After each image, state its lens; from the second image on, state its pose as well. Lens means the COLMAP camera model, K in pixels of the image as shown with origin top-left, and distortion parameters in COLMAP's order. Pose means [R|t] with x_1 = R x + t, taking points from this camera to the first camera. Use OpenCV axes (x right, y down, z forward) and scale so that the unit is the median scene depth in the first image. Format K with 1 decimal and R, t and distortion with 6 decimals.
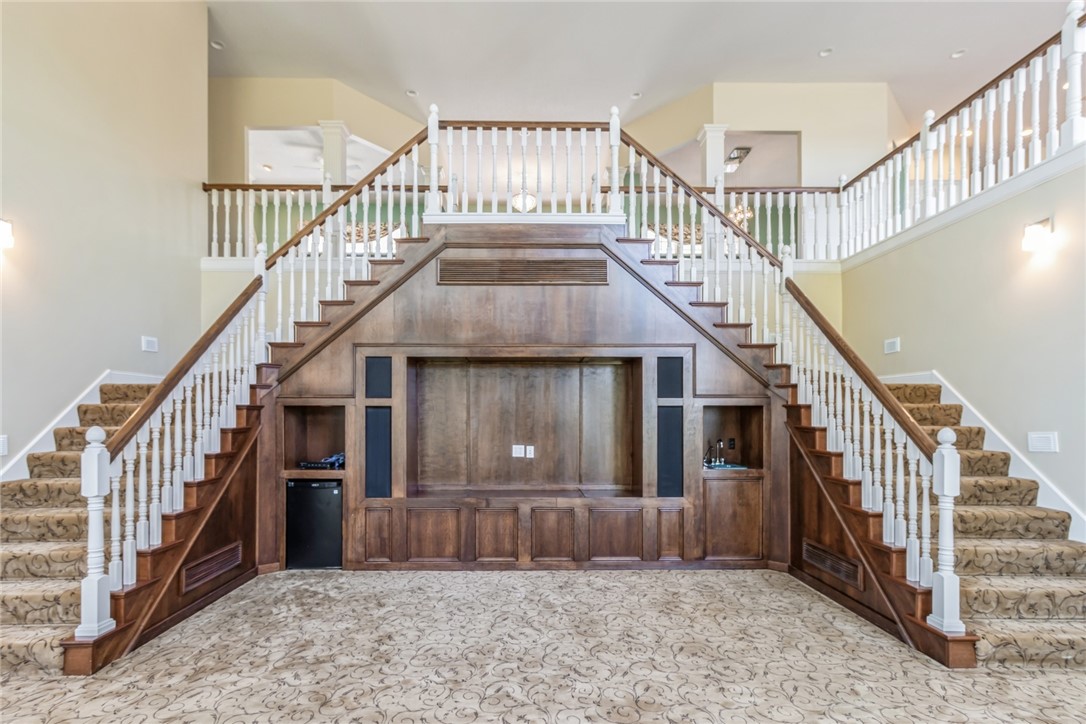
lens RADIAL K [[537.3, 0, 517.8], [0, 537.3, 411.5], [0, 0, 1]] dist [0.003796, 0.000291]
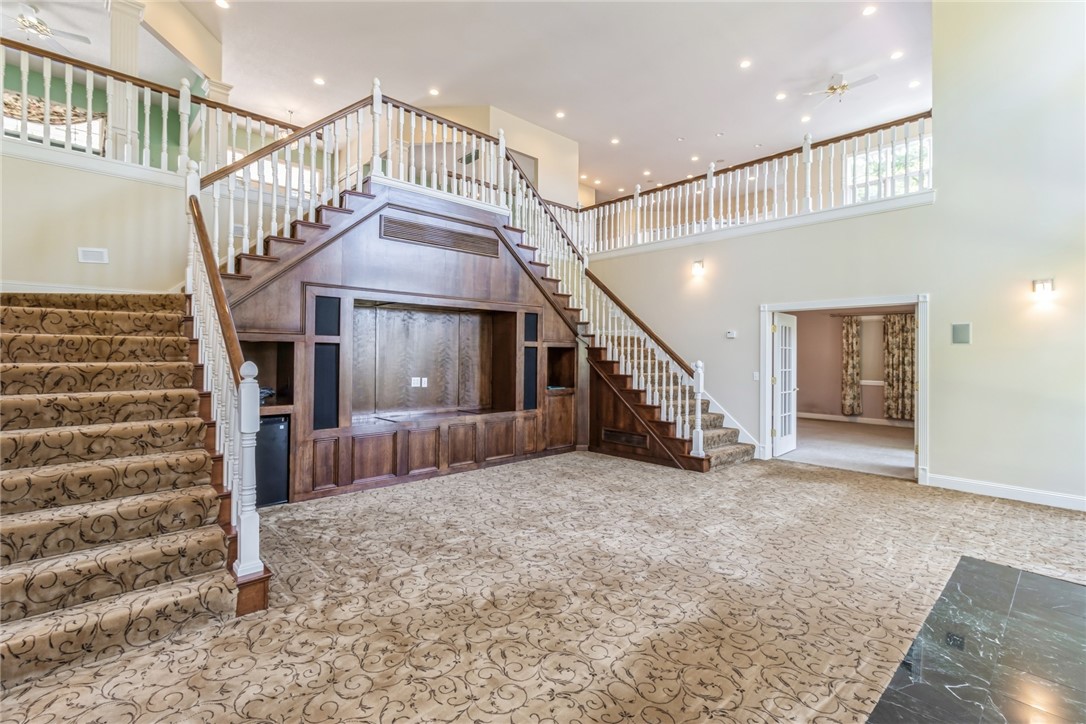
lens RADIAL K [[496.9, 0, 540.8], [0, 496.9, 350.7], [0, 0, 1]] dist [-0.004401, 0.000114]
pose [[0.742656, 0.010284, 0.669594, -0.603714], [-0.012801, 0.999917, -0.001160, 0.001304], [-0.669551, -0.007710, 0.742726, -0.015884]]
